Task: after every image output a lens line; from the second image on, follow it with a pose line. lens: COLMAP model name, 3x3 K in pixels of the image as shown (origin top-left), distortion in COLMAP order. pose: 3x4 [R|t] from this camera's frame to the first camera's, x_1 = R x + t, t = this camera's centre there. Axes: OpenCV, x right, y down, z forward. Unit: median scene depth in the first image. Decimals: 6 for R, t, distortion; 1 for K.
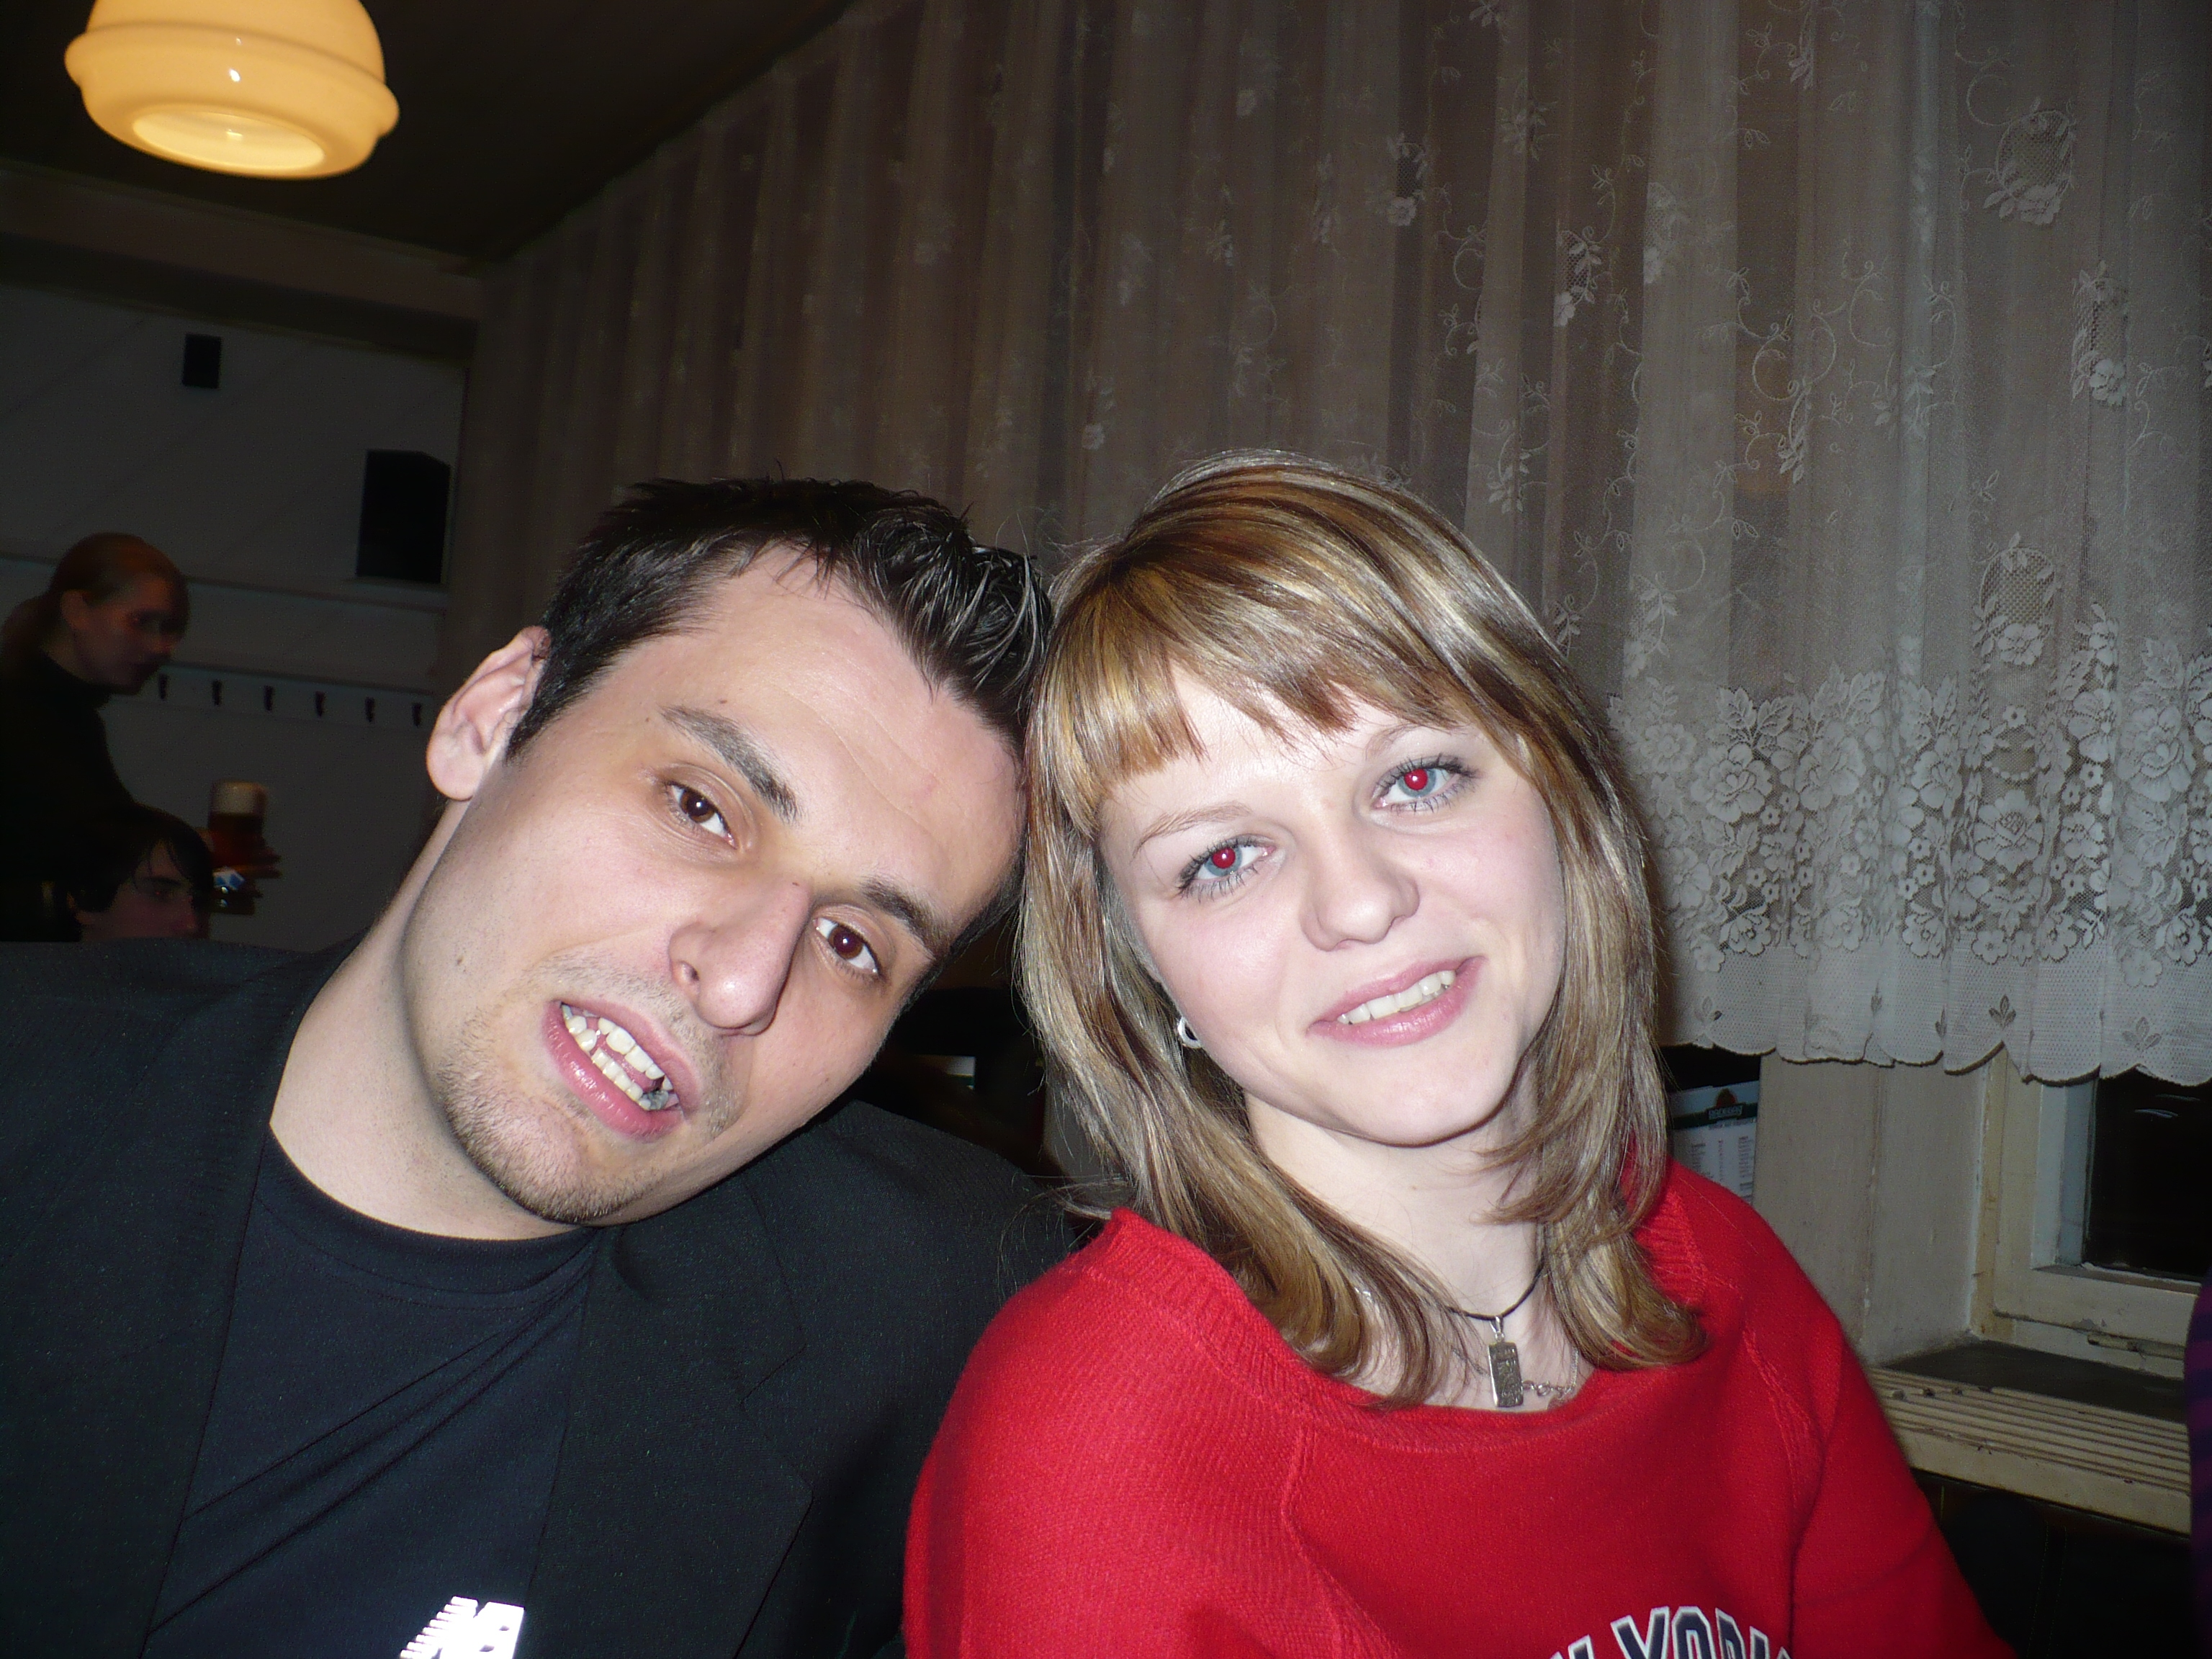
lens RADIAL K [[2562.1, 0, 1044.7], [0, 2562.1, 823.7], [0, 0, 1]] dist [-0.277643, 0.451885]
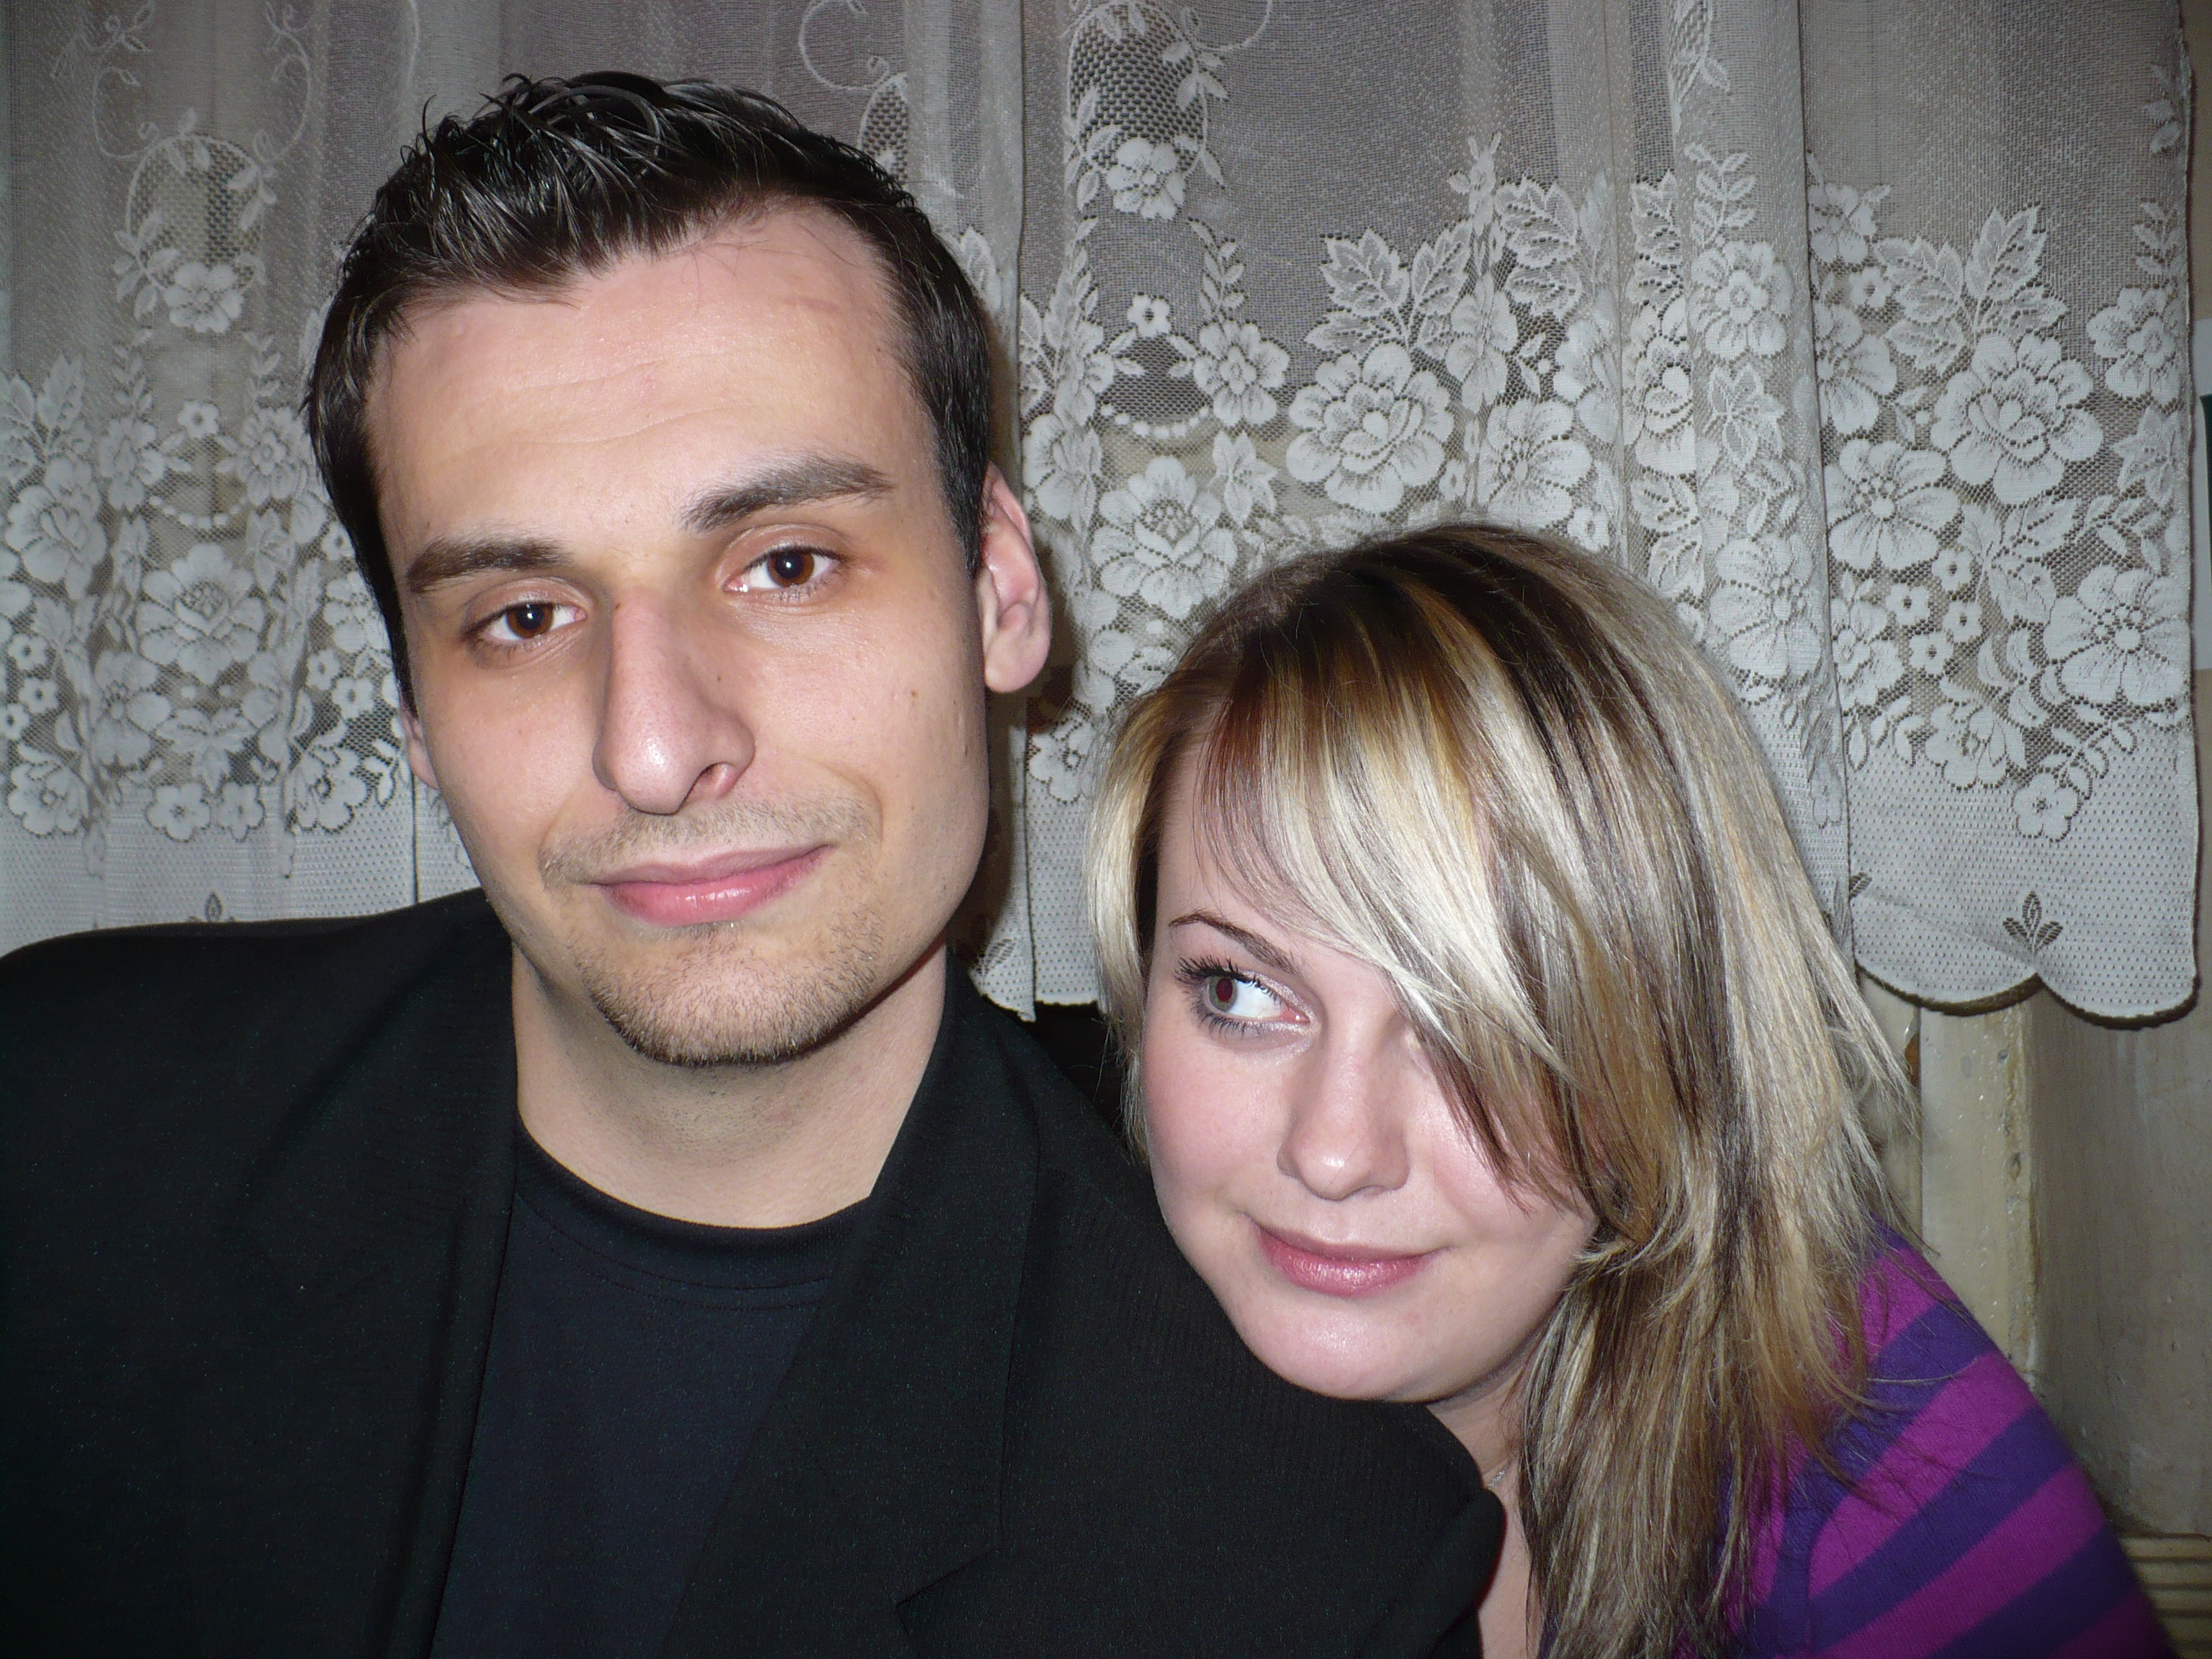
lens RADIAL K [[2562.1, 0, 1044.7], [0, 2562.1, 823.7], [0, 0, 1]] dist [-0.277643, 0.451885]
pose [[0.676308, -0.071120, 0.733178, 0.081006], [0.022833, 0.996874, 0.075637, 0.011317], [-0.736265, -0.034413, 0.675817, 0.416145]]
